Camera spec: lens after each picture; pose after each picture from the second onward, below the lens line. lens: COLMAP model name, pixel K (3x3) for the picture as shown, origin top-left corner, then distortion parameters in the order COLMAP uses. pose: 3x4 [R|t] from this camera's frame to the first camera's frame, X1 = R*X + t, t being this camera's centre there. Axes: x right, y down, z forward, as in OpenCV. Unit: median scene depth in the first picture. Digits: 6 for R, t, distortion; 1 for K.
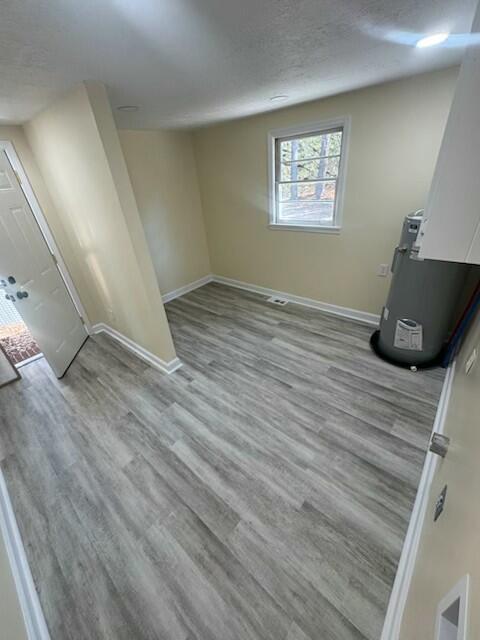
lens RADIAL K [[255.5, 0, 236.3], [0, 255.5, 318.3], [0, 0, 1]] dist [-0.001003, 0.000679]
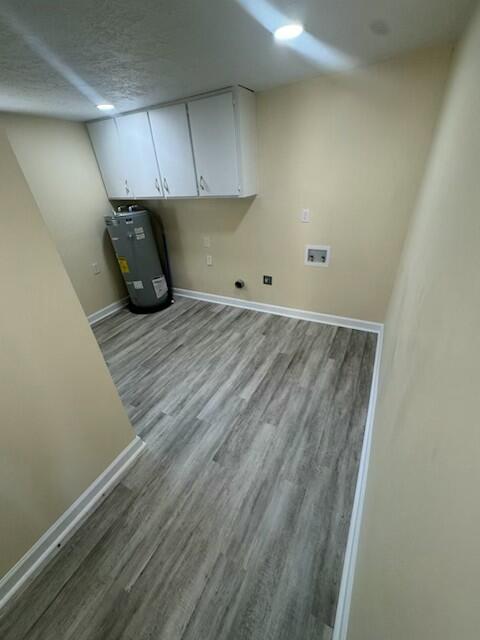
lens RADIAL K [[255.5, 0, 238.7], [0, 255.5, 320.0], [0, 0, 1]] dist [-0.001003, 0.000679]
pose [[-0.205632, -0.410444, 0.888398, -1.046568], [0.559180, 0.695732, 0.450861, -0.259609], [-0.803140, 0.589486, 0.086447, 0.682470]]
